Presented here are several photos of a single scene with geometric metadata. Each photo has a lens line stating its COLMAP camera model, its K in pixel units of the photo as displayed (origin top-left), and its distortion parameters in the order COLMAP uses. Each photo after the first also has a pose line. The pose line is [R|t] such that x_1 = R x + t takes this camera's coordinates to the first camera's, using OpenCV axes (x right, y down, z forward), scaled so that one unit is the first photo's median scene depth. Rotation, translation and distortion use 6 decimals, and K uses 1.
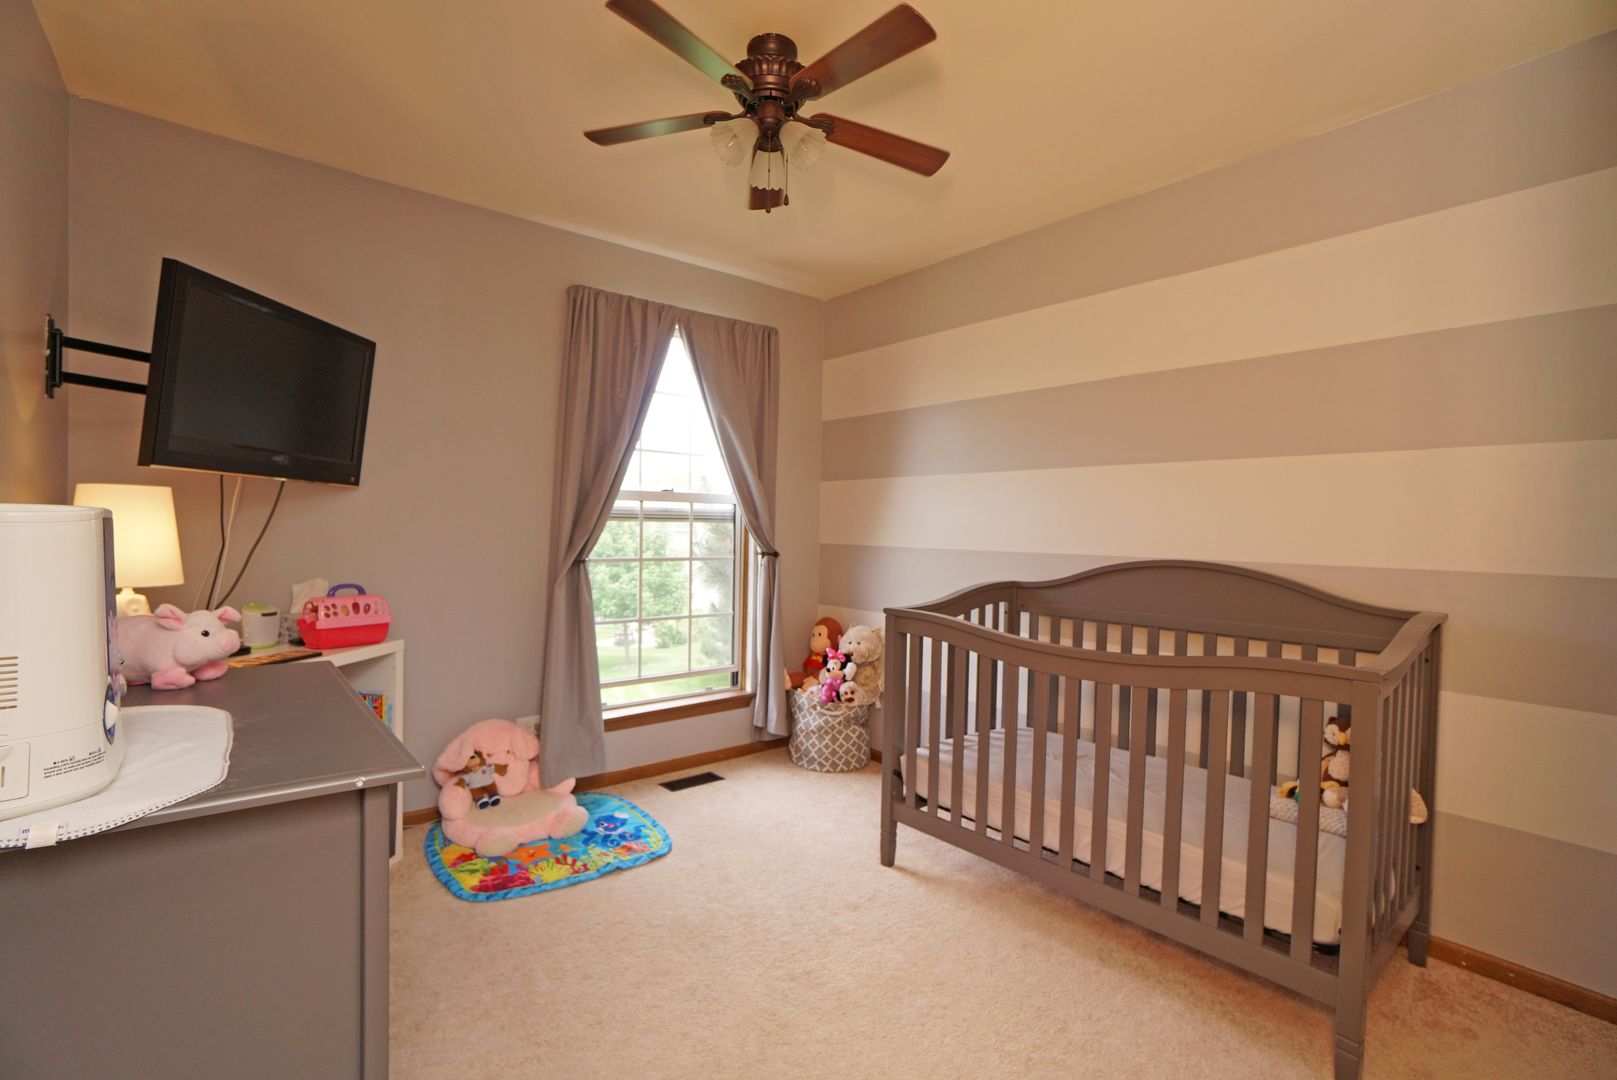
lens RADIAL K [[714.2, 0, 799.8], [0, 714.2, 535.8], [0, 0, 1]] dist [-0.061518, 0.022340]
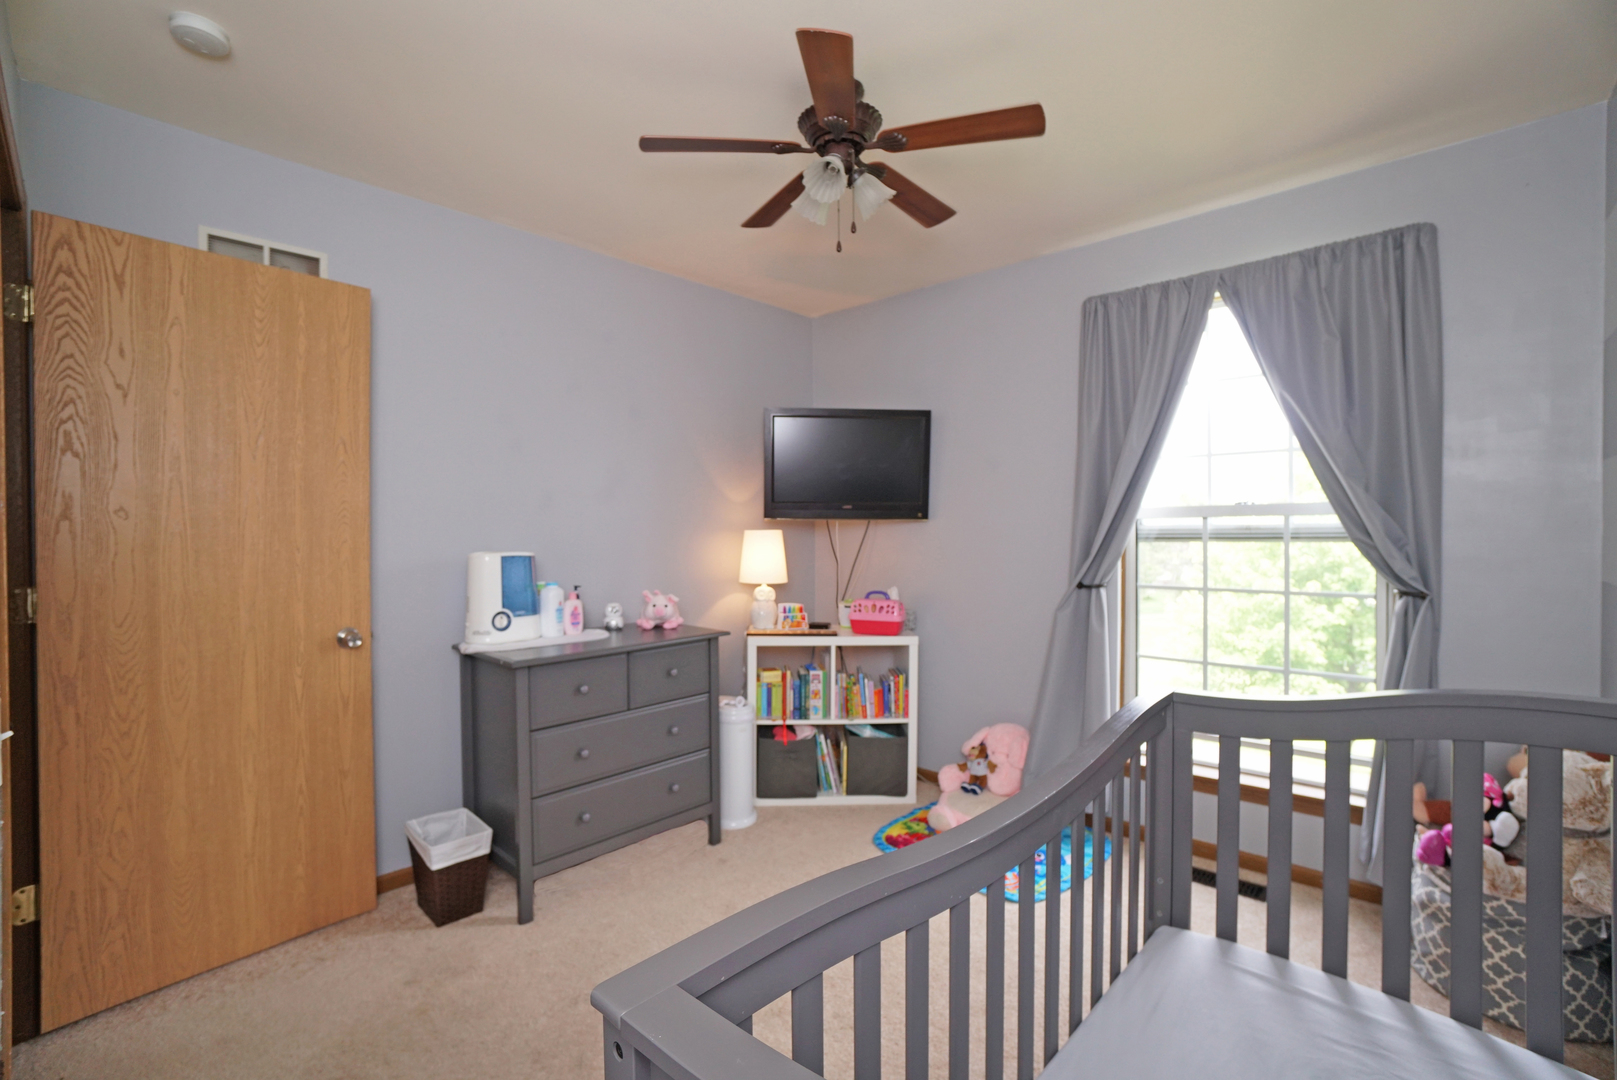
lens RADIAL K [[714.2, 0, 799.8], [0, 714.2, 535.8], [0, 0, 1]] dist [-0.061518, 0.022340]
pose [[0.129726, -0.013261, -0.991461, 0.572603], [-0.005977, 0.999882, -0.014156, -0.015273], [0.991532, 0.007762, 0.129631, 0.482078]]
